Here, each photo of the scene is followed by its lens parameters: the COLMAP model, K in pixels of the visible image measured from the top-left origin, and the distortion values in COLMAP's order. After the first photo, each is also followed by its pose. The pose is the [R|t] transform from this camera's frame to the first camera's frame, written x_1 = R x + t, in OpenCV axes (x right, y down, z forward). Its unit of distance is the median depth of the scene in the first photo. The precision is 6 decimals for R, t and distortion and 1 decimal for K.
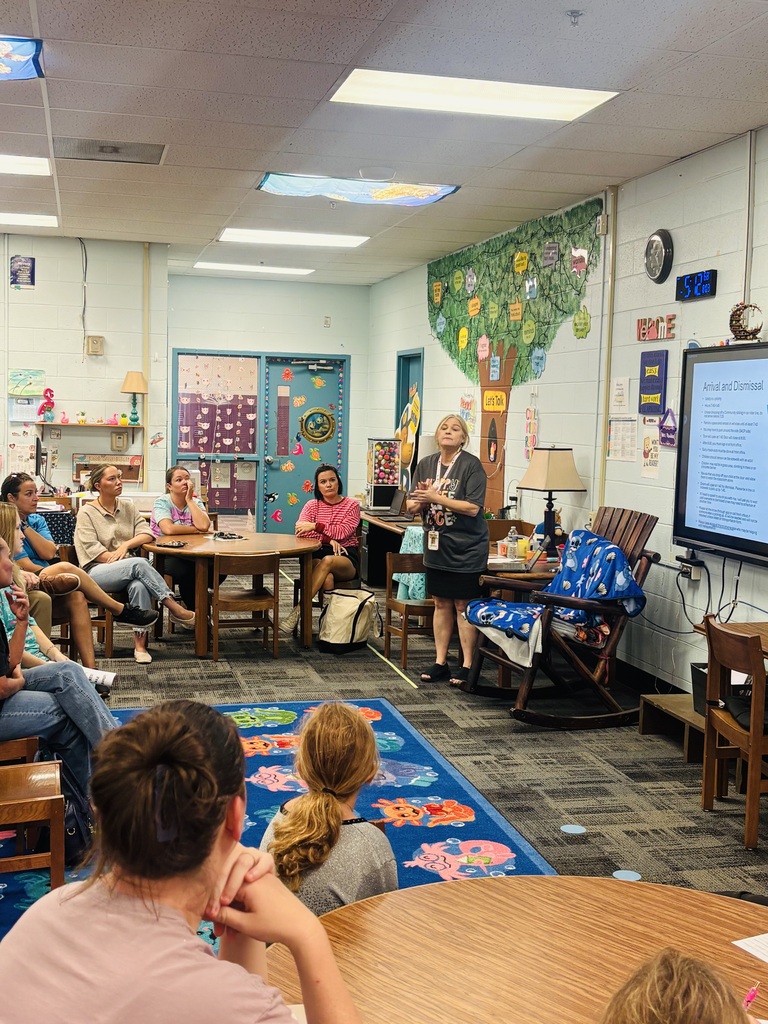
lens RADIAL K [[1234.8, 0, 384.0], [0, 1234.8, 512.0], [0, 0, 1]] dist [0.213733, -0.892717]
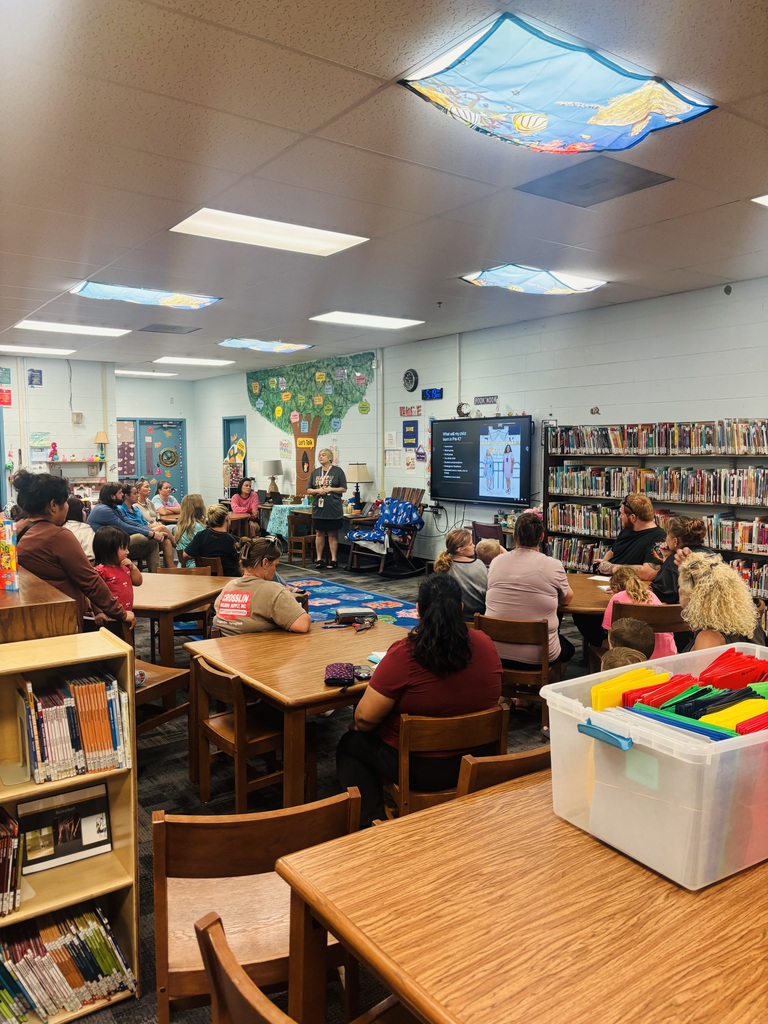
lens RADIAL K [[759.2, 0, 384.0], [0, 759.2, 512.0], [0, 0, 1]] dist [0.075514, -0.001148]
pose [[0.927122, -0.063114, 0.369407, -0.282243], [0.060244, 0.997997, 0.019313, 0.010027], [-0.369886, 0.004349, 0.929067, -0.242170]]
